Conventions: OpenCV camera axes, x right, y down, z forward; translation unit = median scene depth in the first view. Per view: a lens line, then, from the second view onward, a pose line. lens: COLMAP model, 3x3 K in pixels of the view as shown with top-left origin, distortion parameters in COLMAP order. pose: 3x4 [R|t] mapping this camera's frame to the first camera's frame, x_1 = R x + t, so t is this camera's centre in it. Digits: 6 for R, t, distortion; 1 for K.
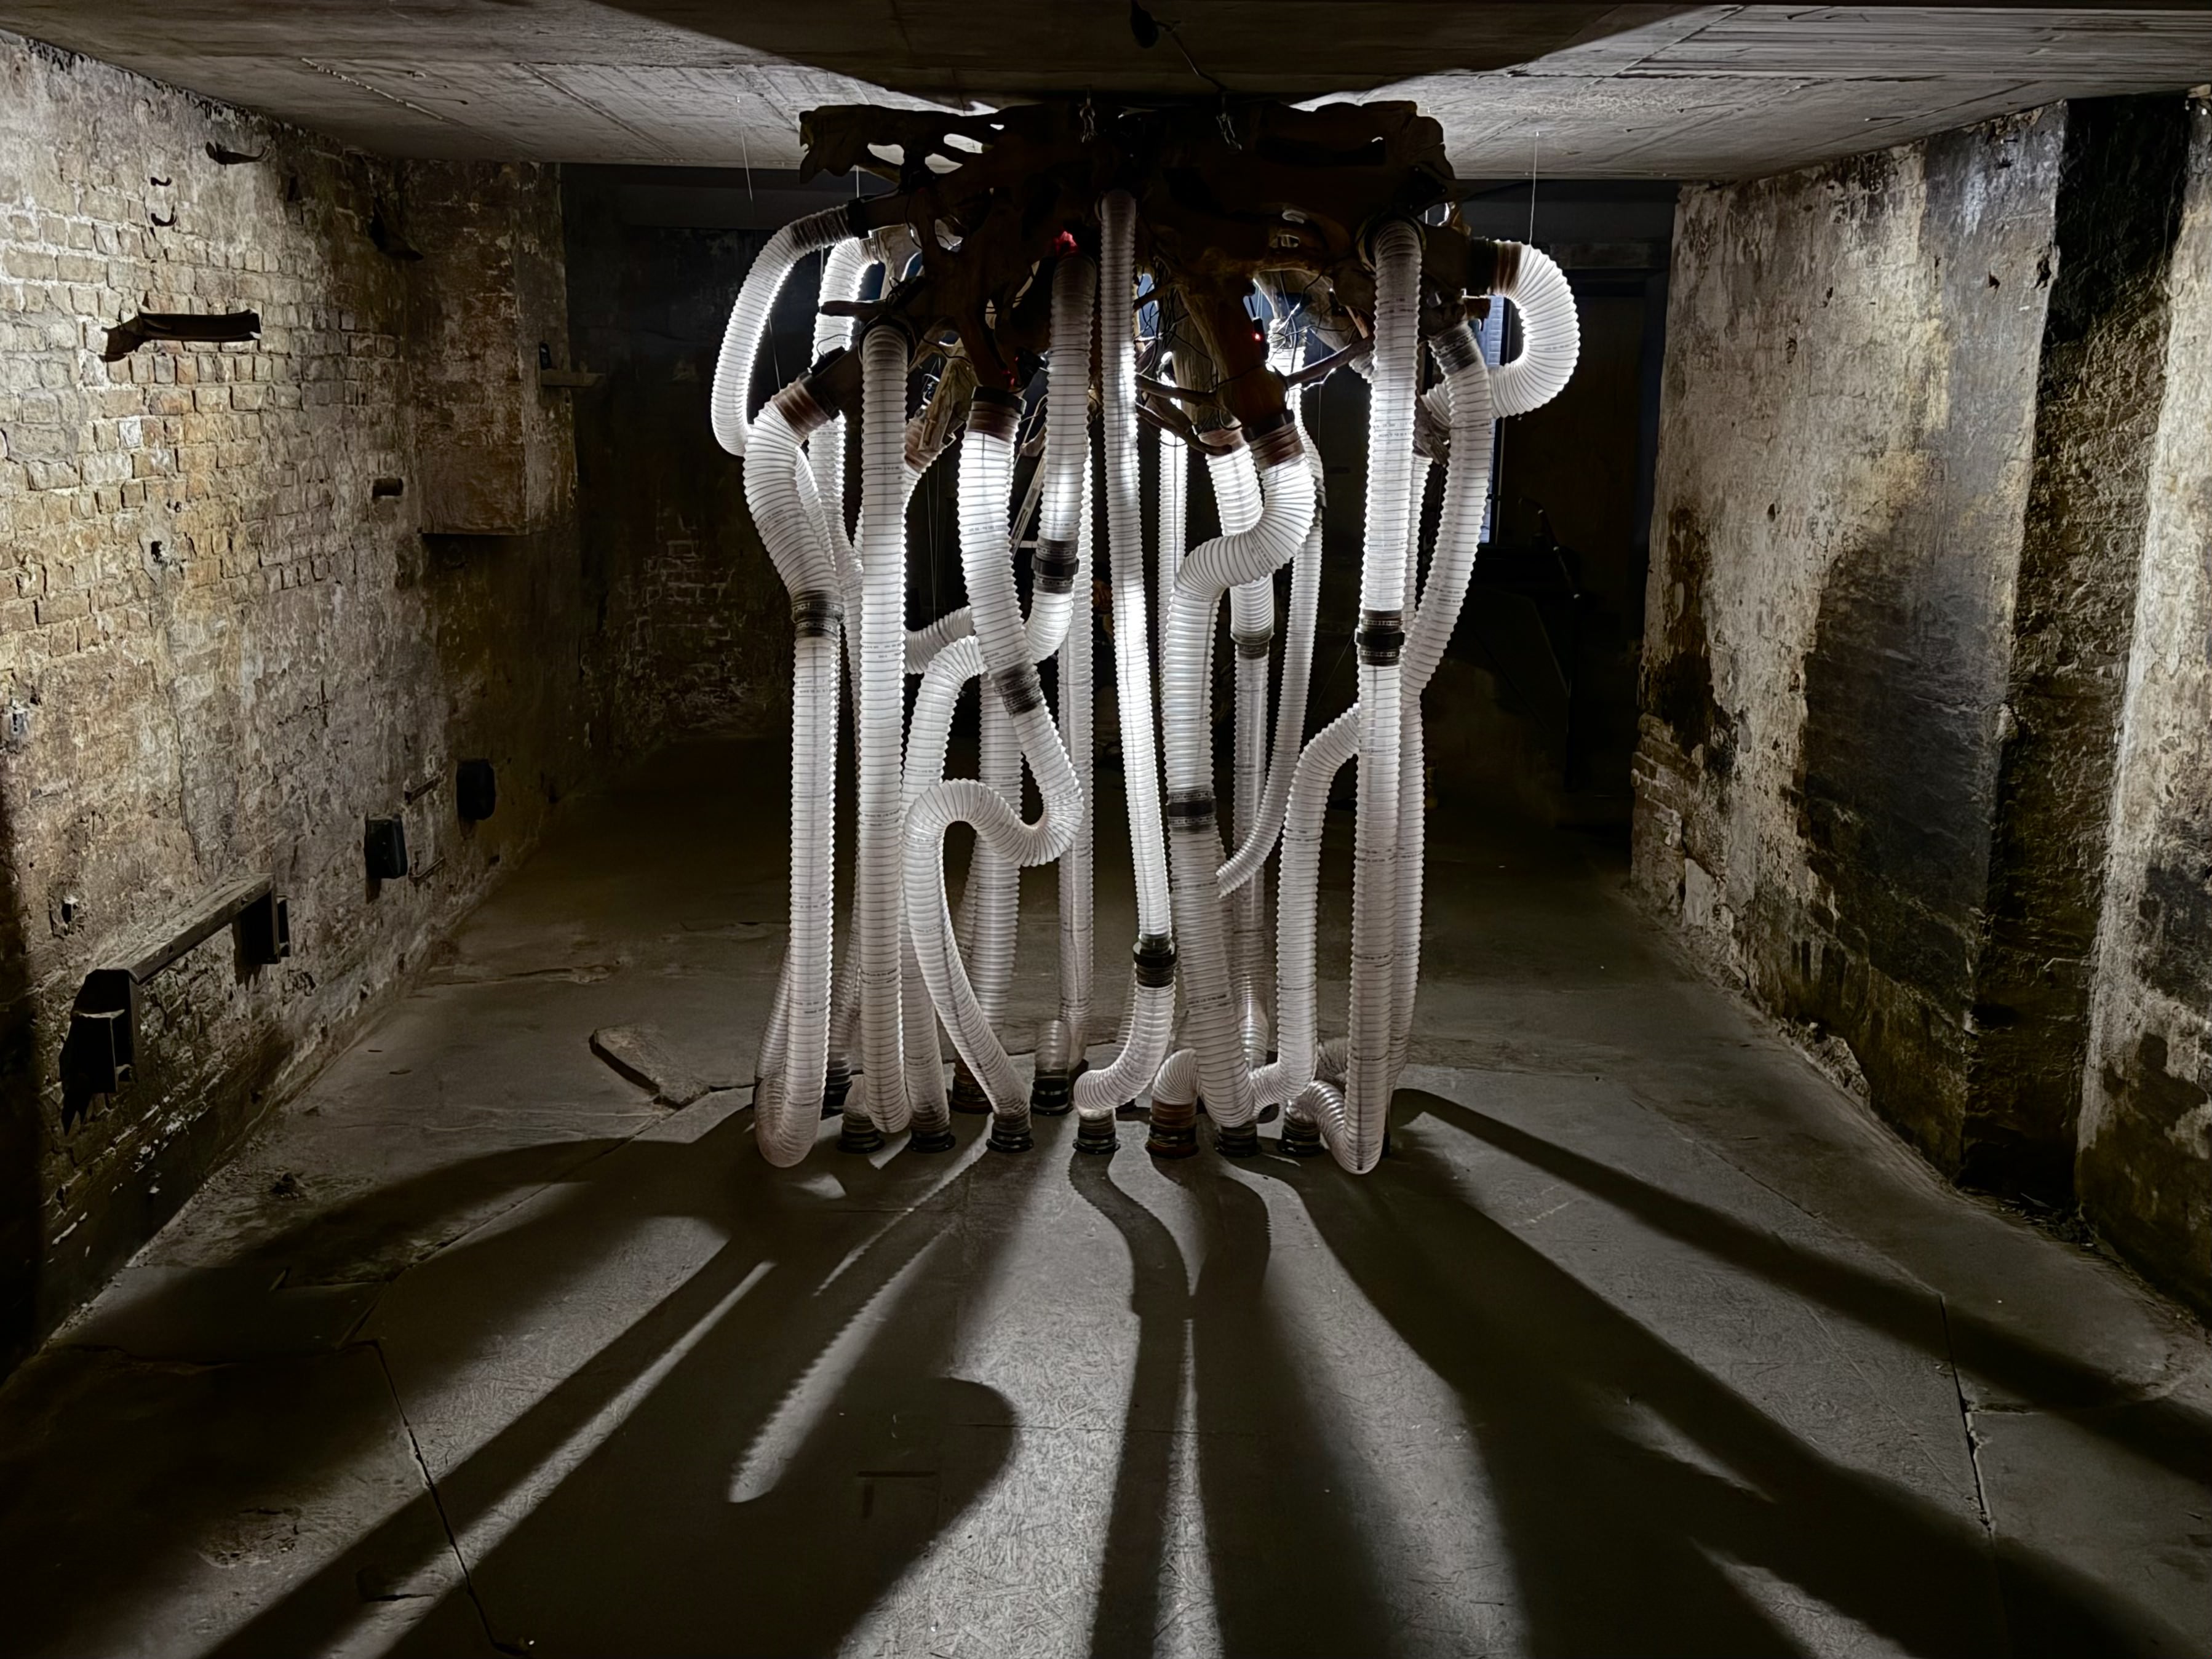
lens RADIAL K [[1873.7, 0, 1089.2], [0, 1873.7, 752.2], [0, 0, 1]] dist [0.185806, -0.385714]
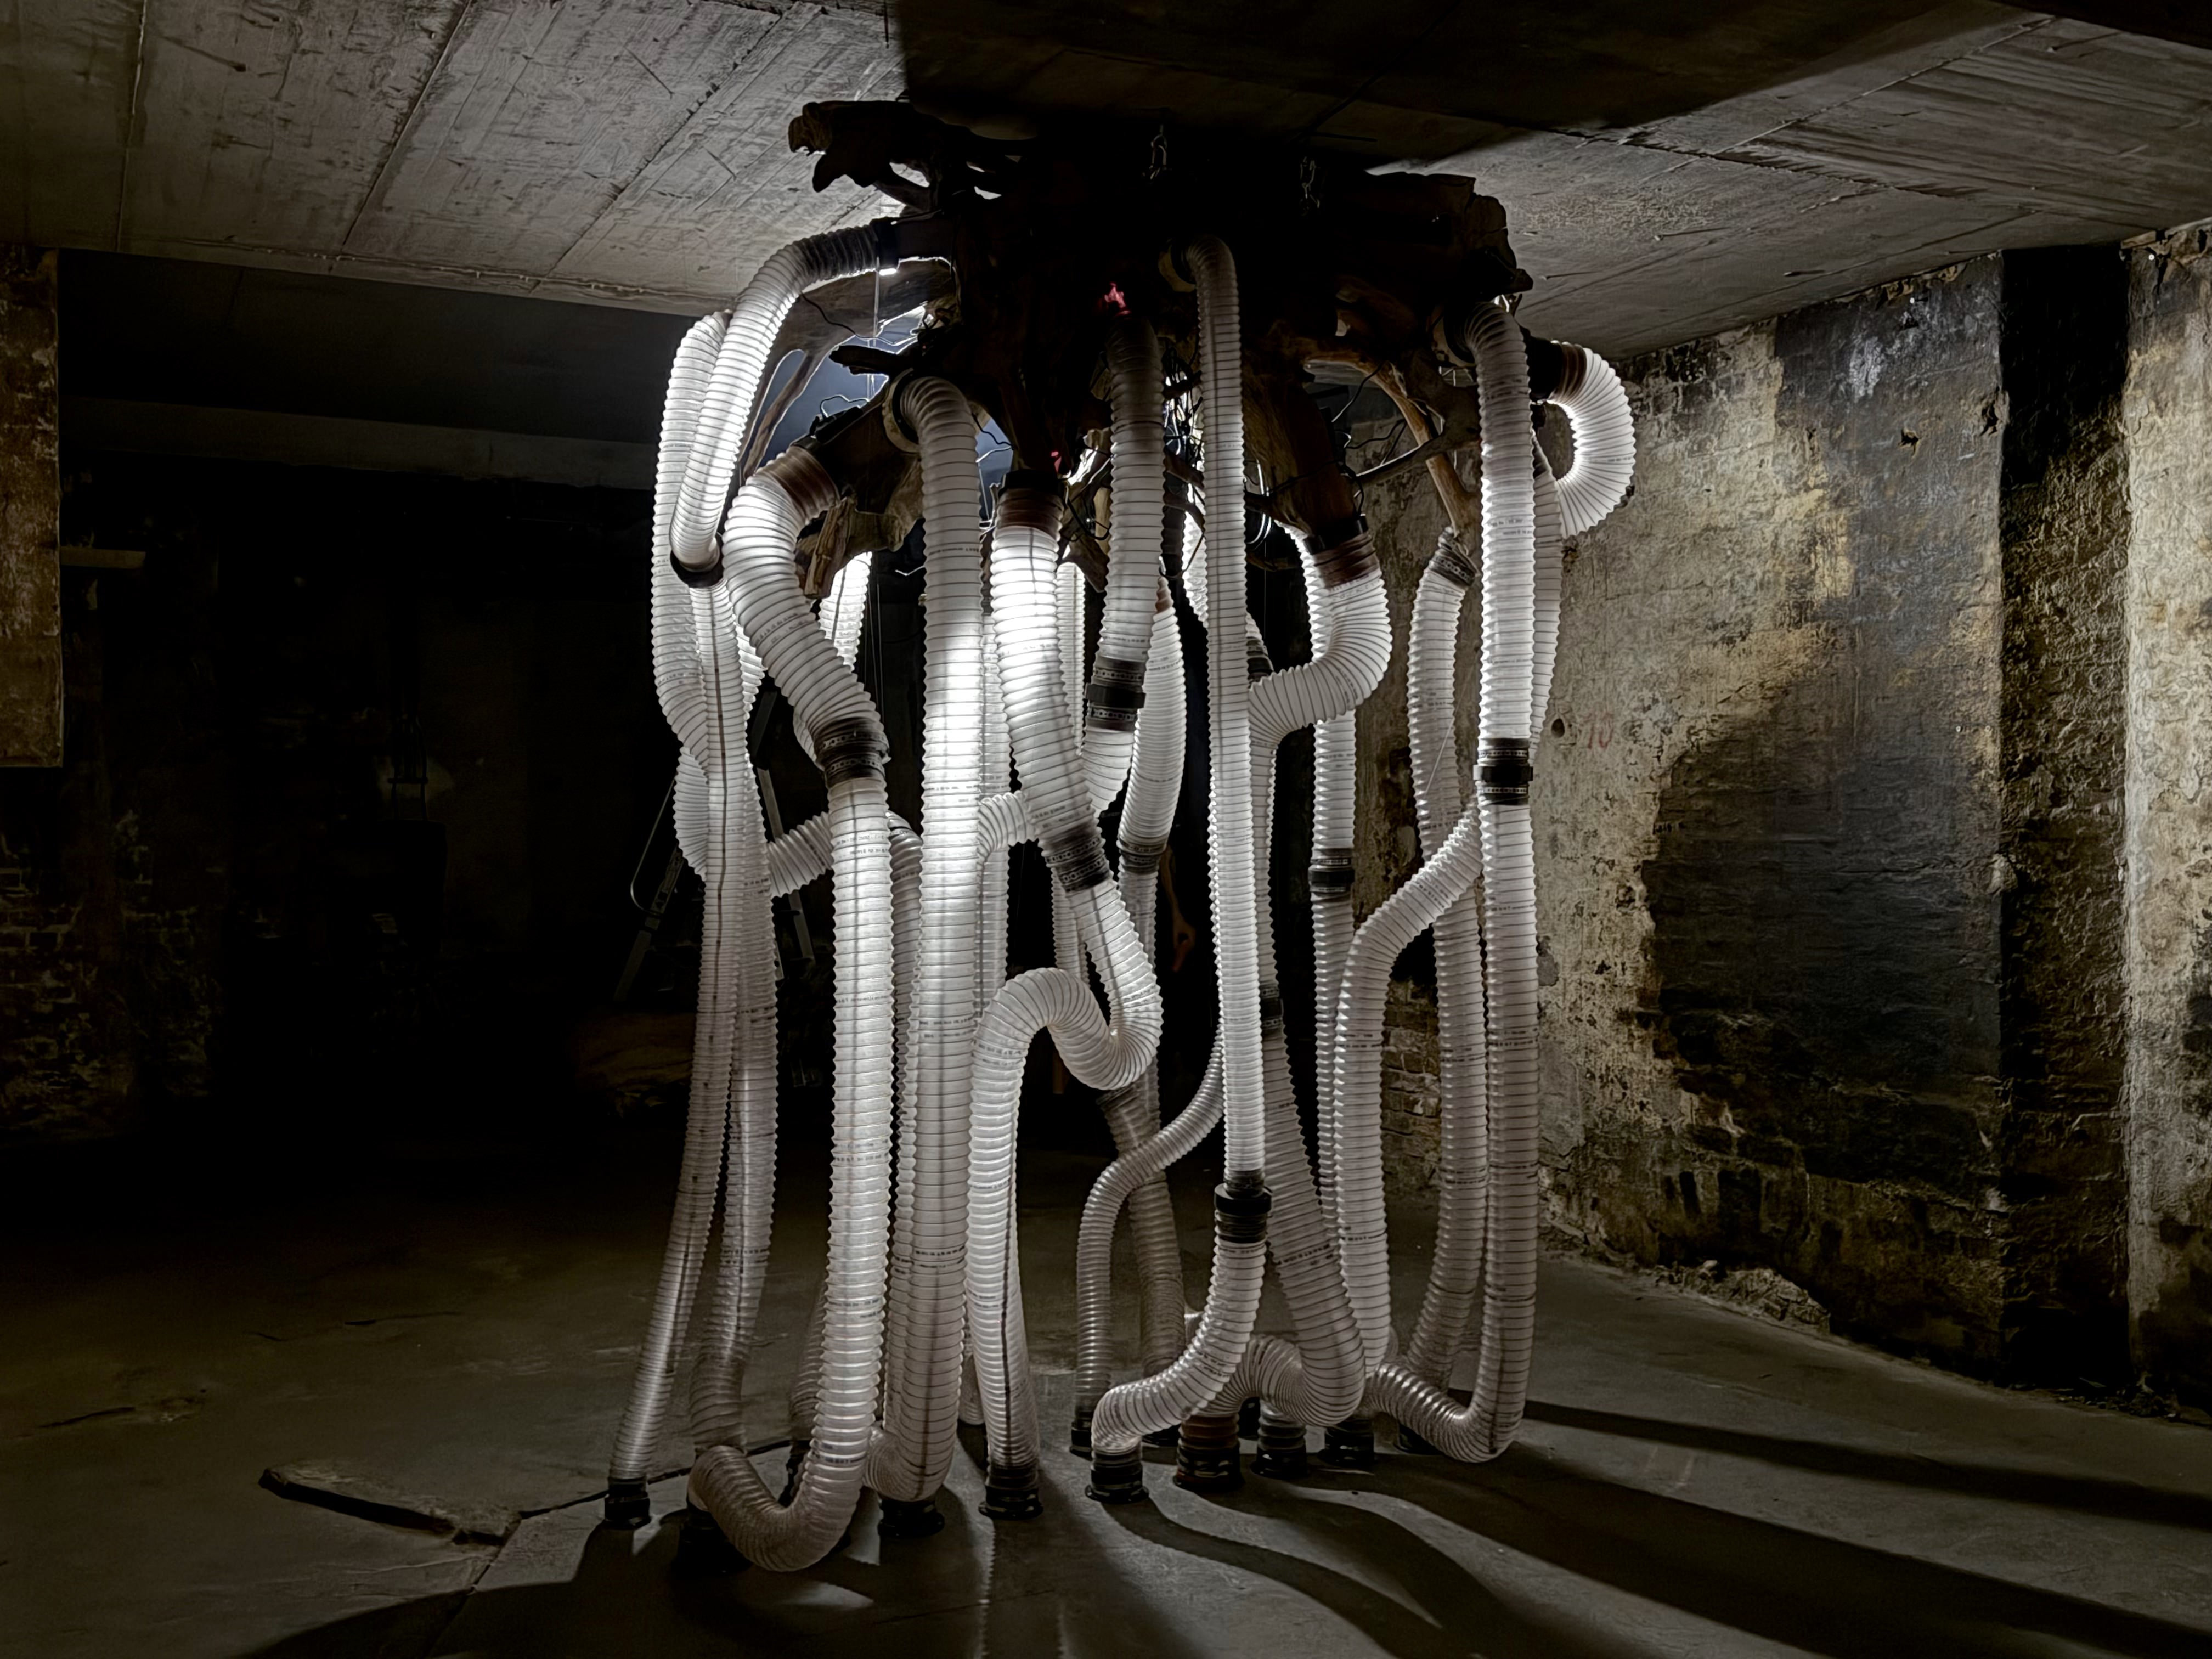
lens RADIAL K [[2050.4, 0, 1106.0], [0, 2050.4, 829.5], [0, 0, 1]] dist [0.182913, -0.397060]
pose [[0.909252, -0.019841, 0.415772, -0.361522], [0.092987, 0.983302, -0.156429, 0.084316], [-0.405726, 0.180895, 0.895915, 0.233998]]
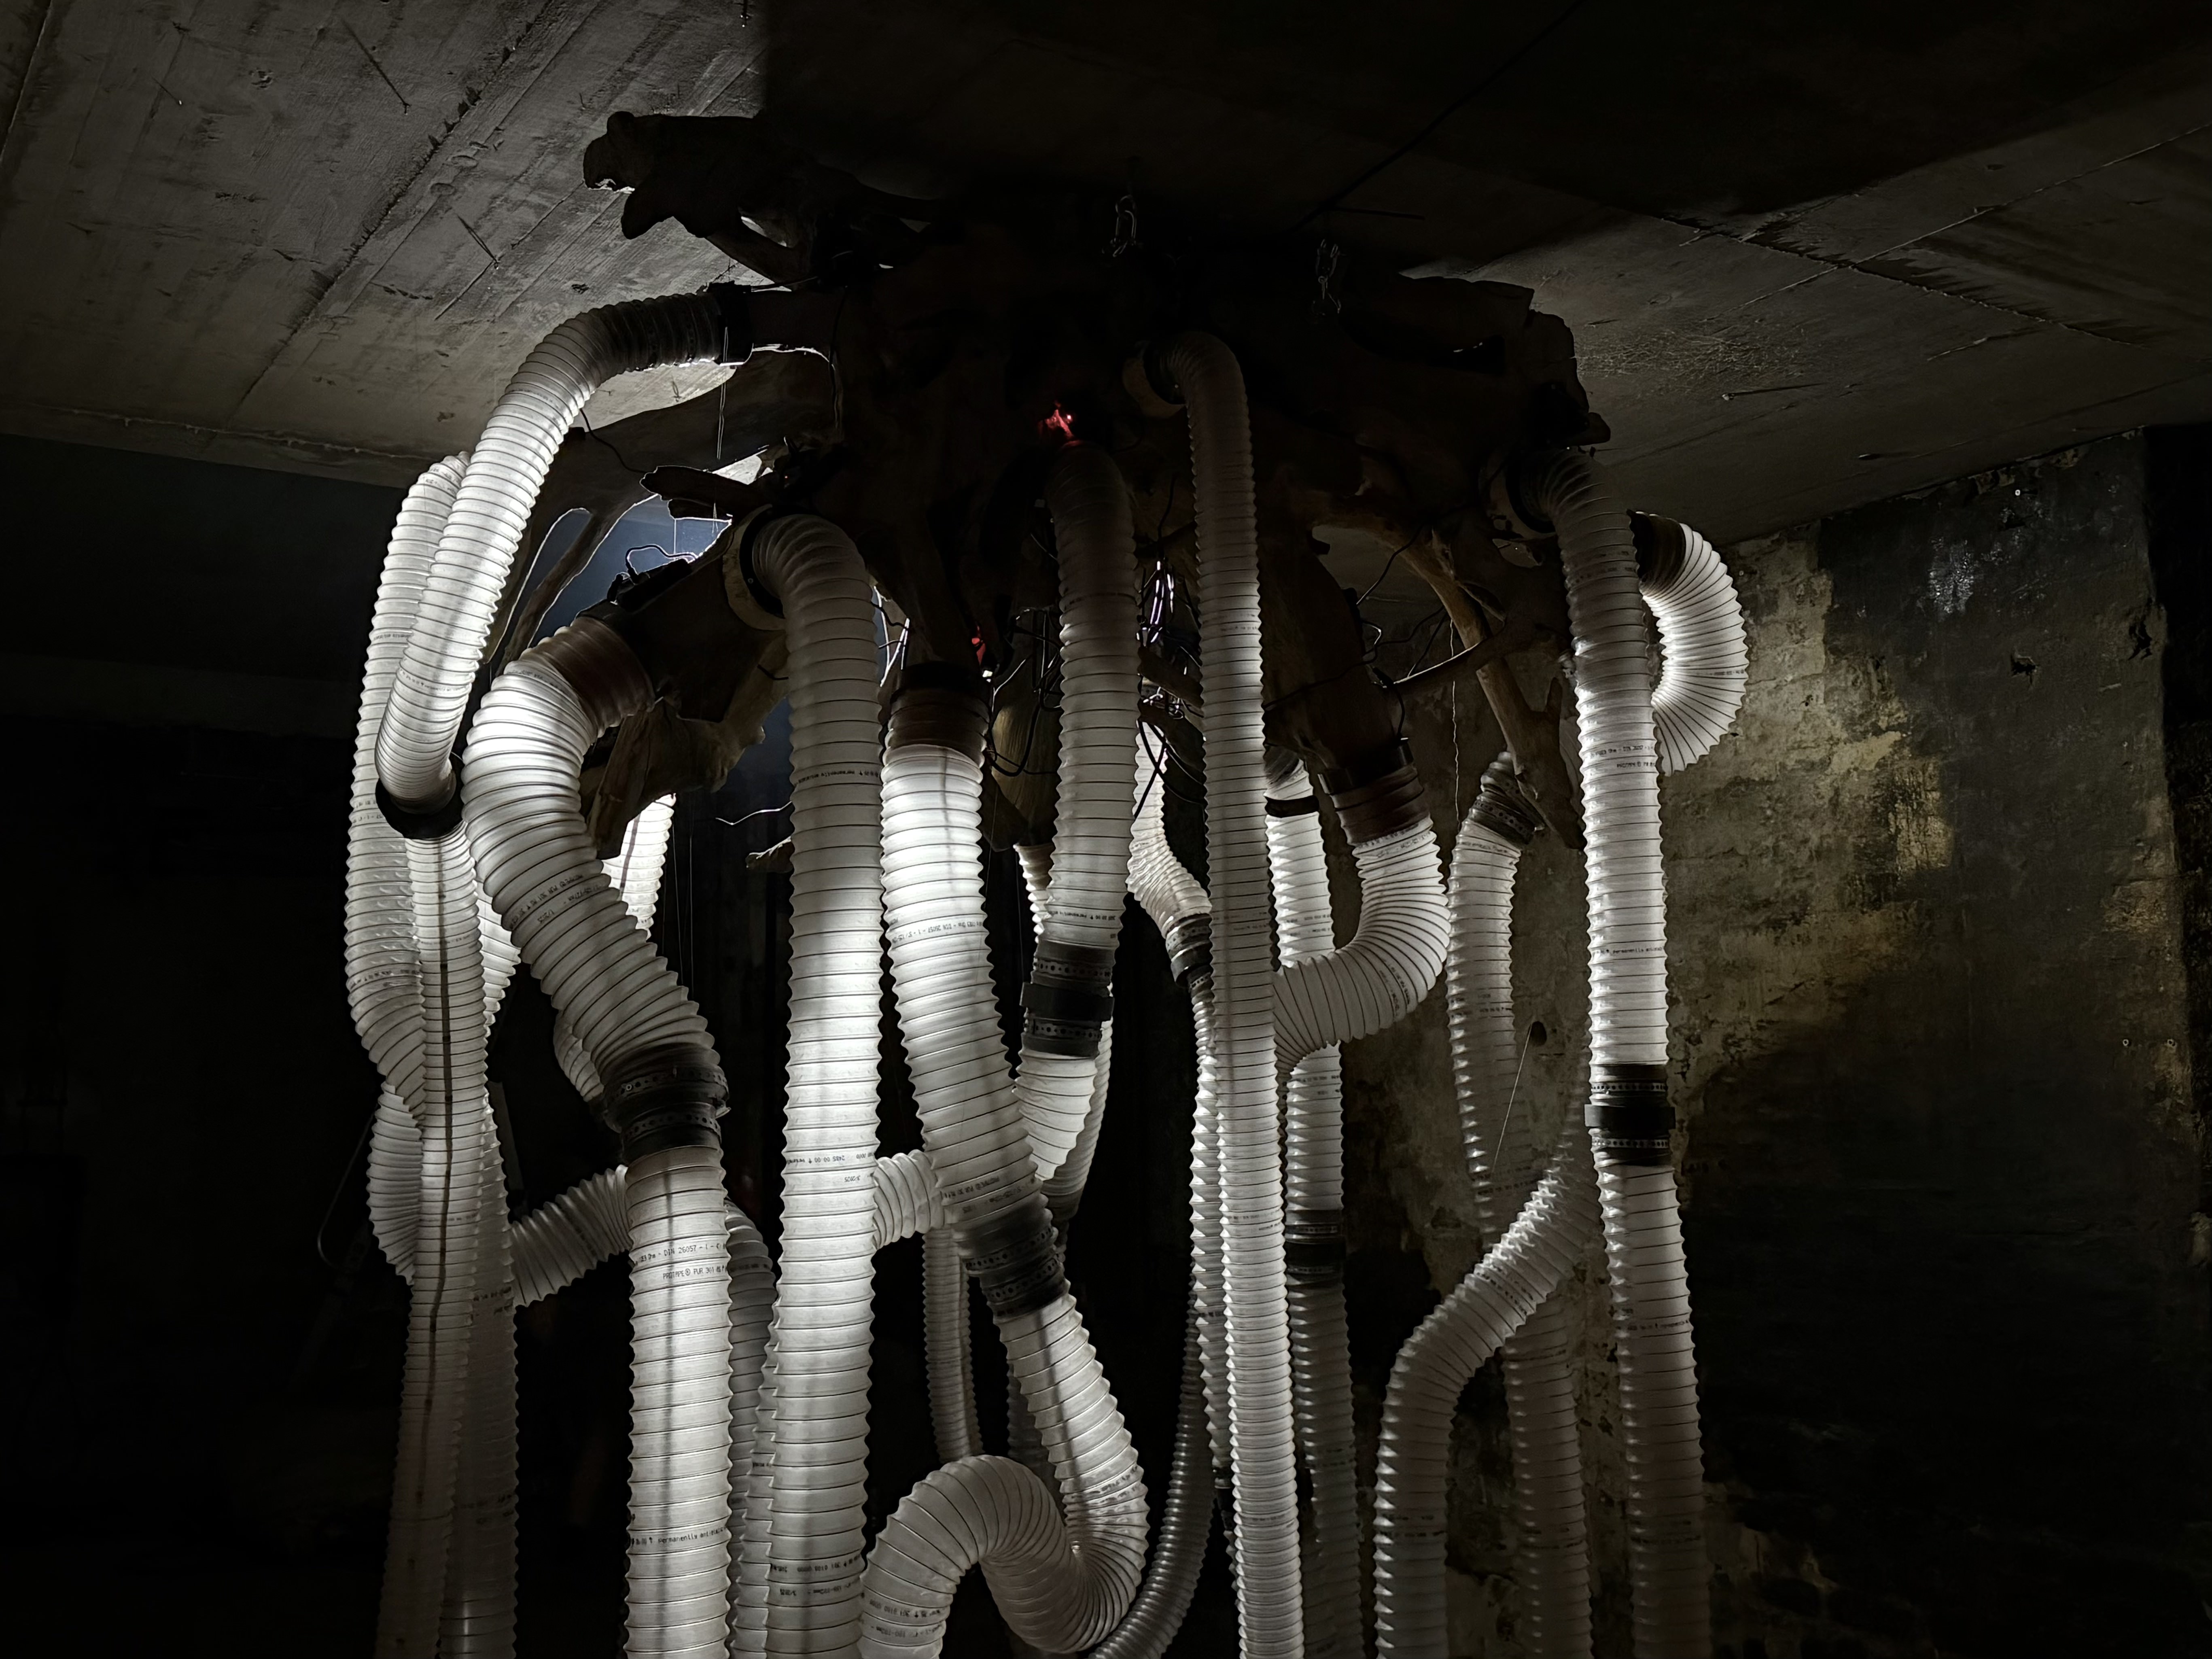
lens RADIAL K [[2161.7, 0, 1052.1], [0, 2161.7, 799.6], [0, 0, 1]] dist [0.181398, -0.397117]
pose [[0.869943, 0.046057, 0.490997, -0.300579], [0.114087, 0.949825, -0.291234, 0.018856], [-0.479775, 0.309373, 0.821039, 0.475636]]
